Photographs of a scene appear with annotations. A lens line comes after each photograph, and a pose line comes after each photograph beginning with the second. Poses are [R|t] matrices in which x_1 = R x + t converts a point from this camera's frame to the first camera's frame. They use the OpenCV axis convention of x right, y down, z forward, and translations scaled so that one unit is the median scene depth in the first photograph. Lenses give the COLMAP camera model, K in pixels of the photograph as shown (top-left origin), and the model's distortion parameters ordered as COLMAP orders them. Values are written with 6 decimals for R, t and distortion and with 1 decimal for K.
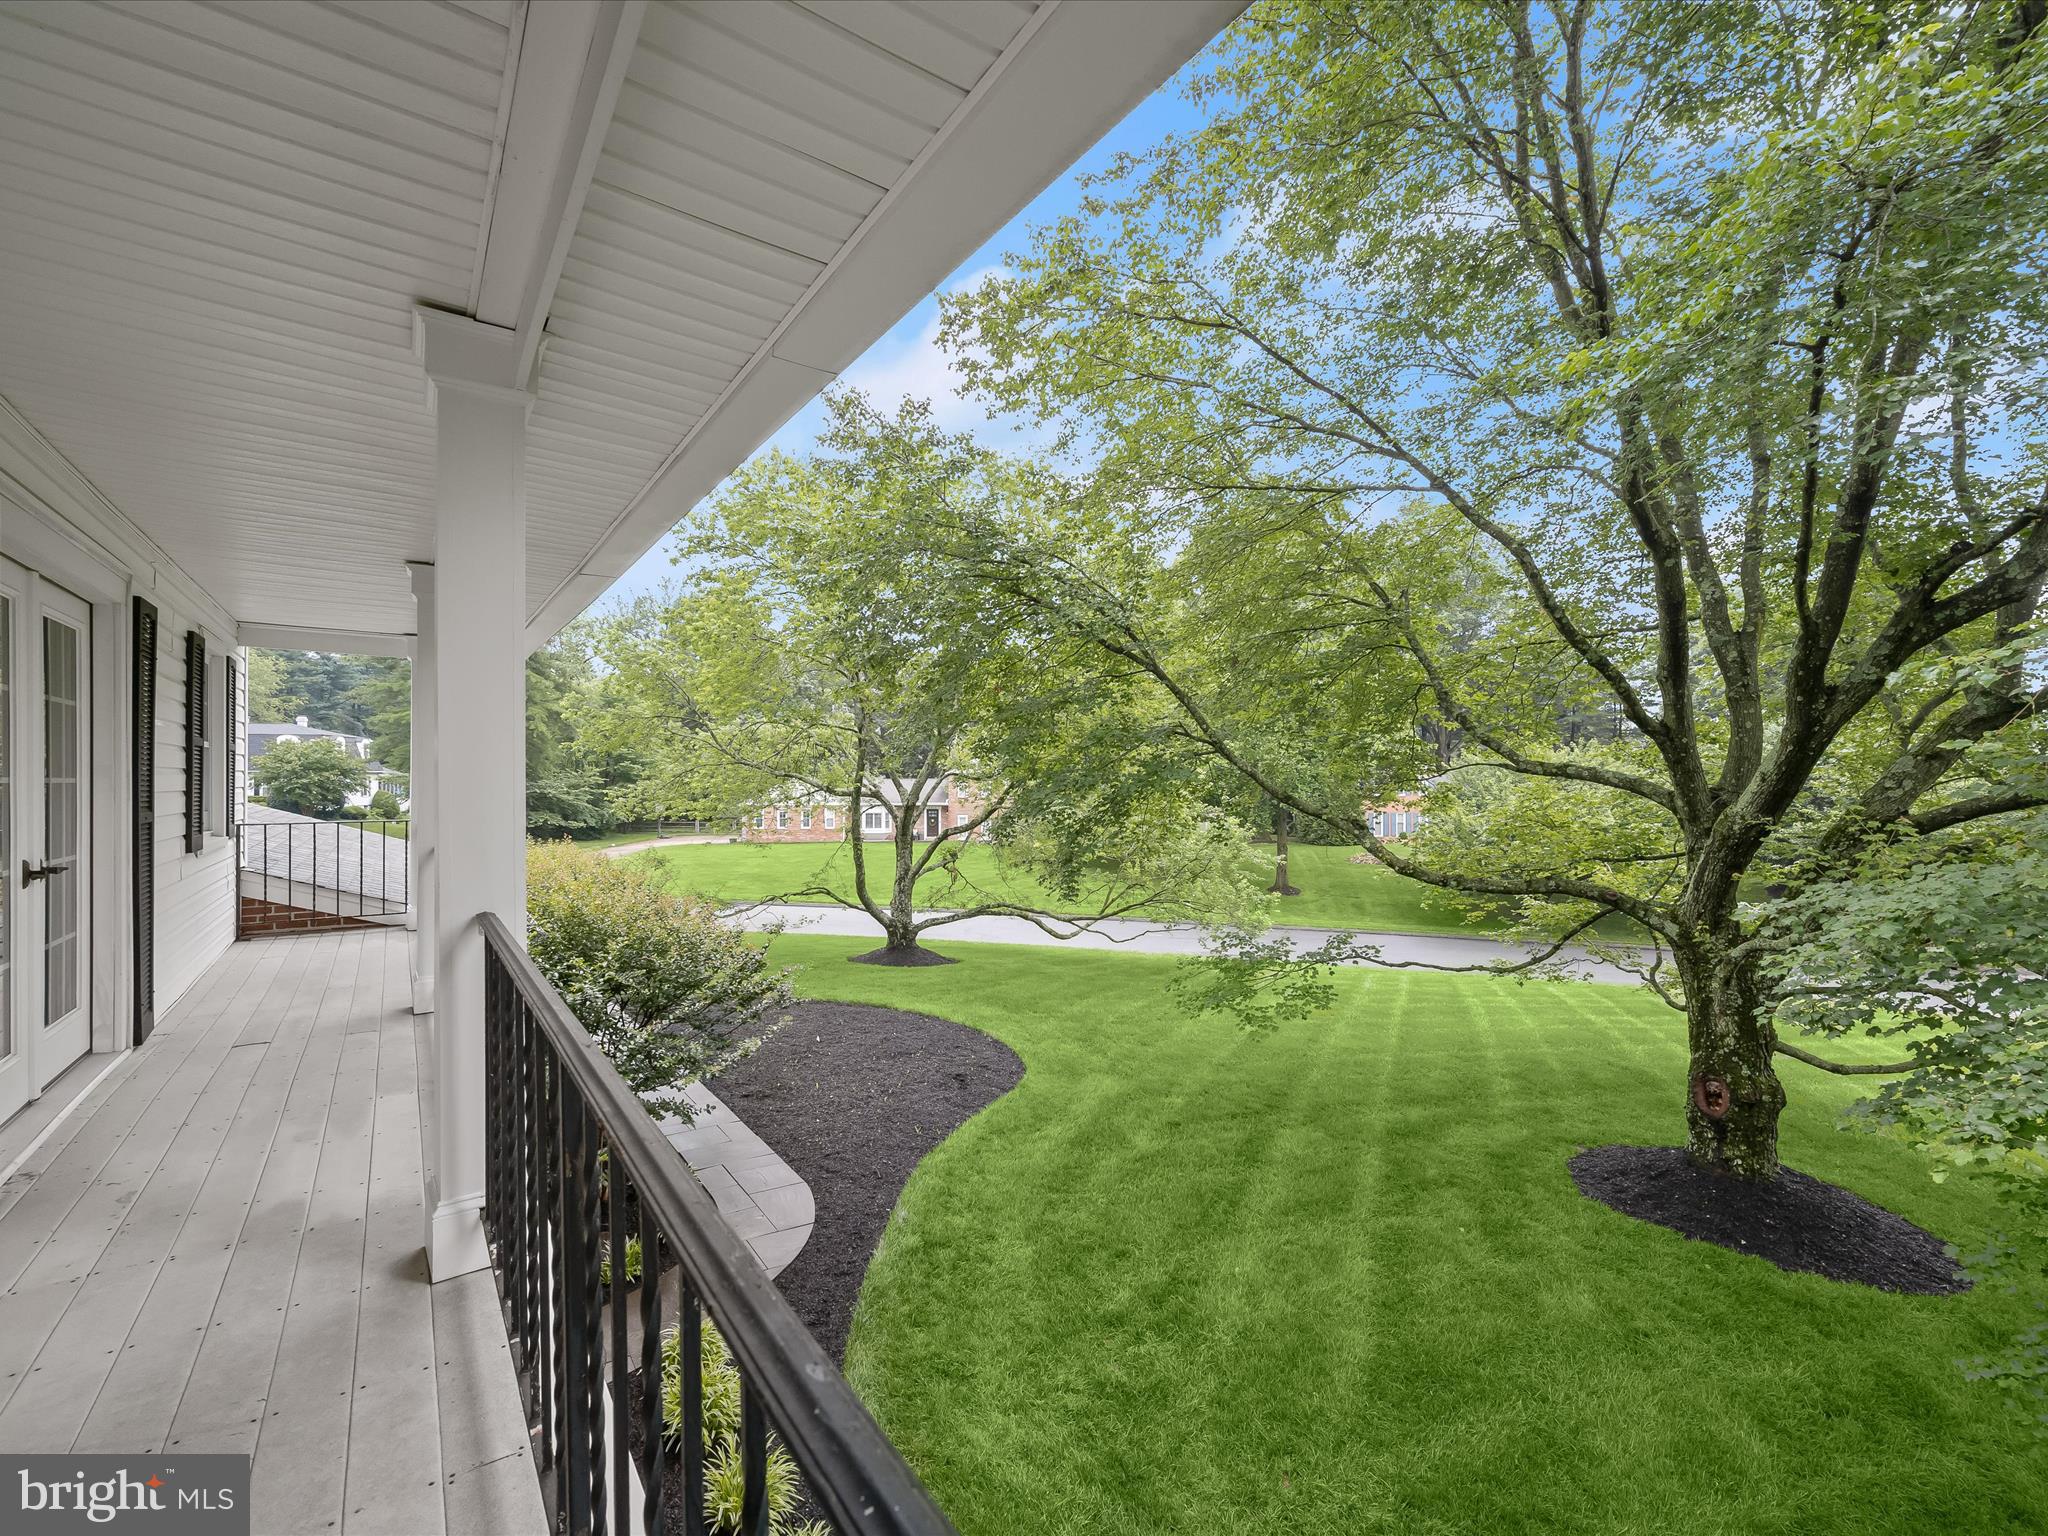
lens RADIAL K [[913.0, 0, 1018.8], [0, 913.0, 773.3], [0, 0, 1]] dist [0.018766, -0.001086]
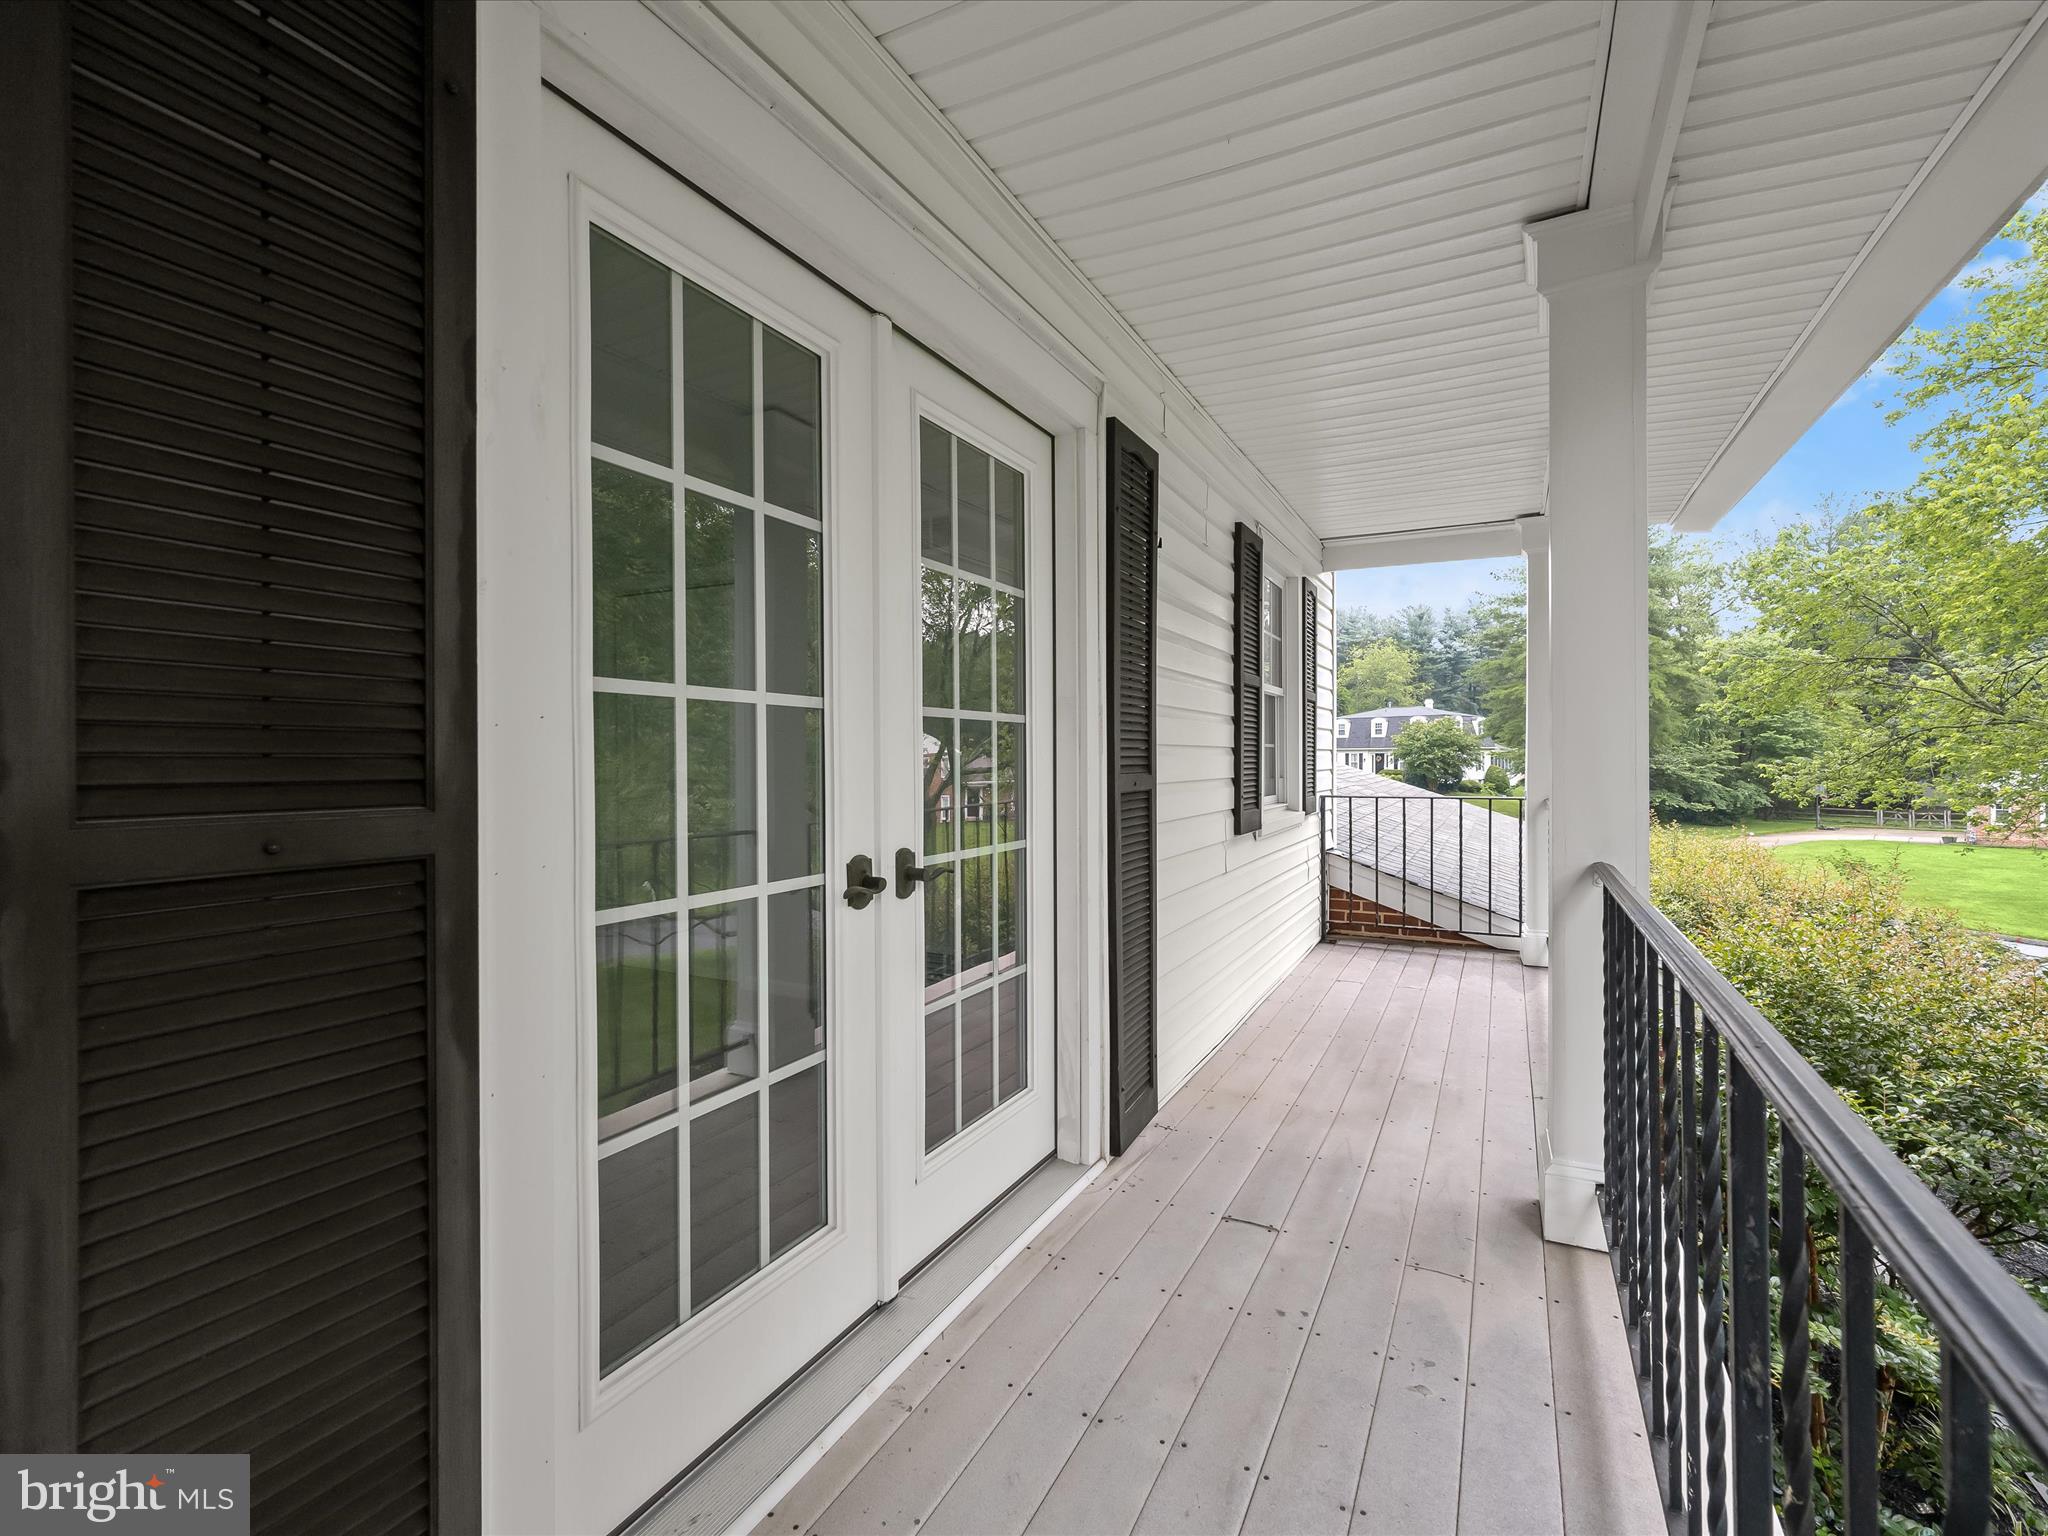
lens RADIAL K [[905.3, 0, 1026.5], [0, 905.3, 764.3], [0, 0, 1]] dist [-0.000442, 0.000216]
pose [[0.469294, 0.003569, -0.883035, -0.083786], [0.009957, 0.999907, 0.009333, 0.005581], [0.882986, -0.013172, 0.469214, 0.124215]]
